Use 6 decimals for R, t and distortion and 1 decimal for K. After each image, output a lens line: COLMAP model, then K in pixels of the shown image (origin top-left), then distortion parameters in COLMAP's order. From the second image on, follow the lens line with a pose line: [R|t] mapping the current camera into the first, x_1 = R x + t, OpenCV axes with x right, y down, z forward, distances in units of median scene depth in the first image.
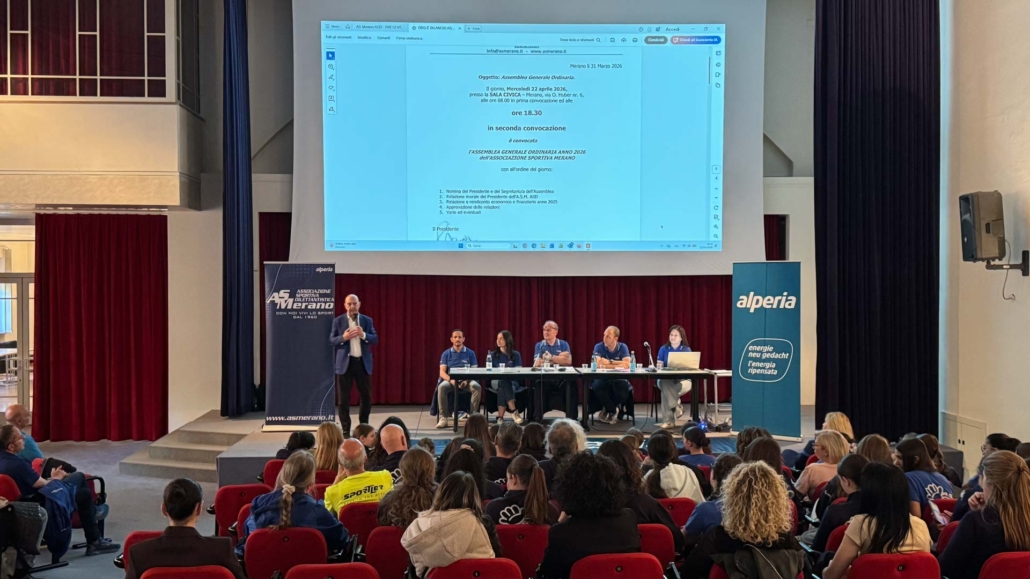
lens RADIAL K [[1020.4, 0, 521.5], [0, 1020.4, 287.1], [0, 0, 1]] dist [0.145827, -0.299951]
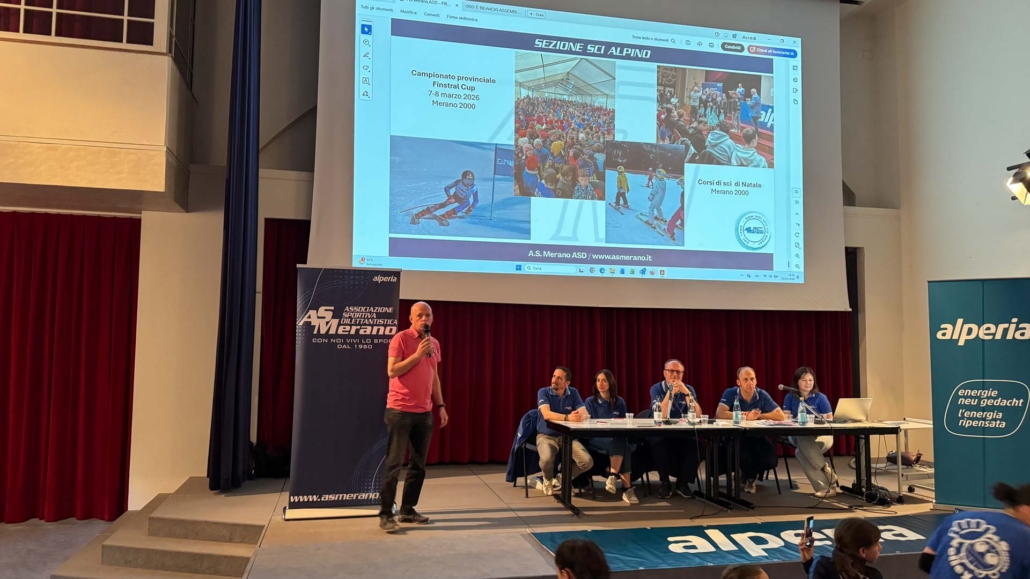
lens RADIAL K [[732.8, 0, 515.0], [0, 732.8, 289.5], [0, 0, 1]] dist [0.020896, -0.023779]
pose [[0.985641, 0.023718, 0.167181, -0.175073], [-0.009409, 0.996262, -0.085870, 0.030015], [-0.168593, 0.083064, 0.982180, 0.464108]]
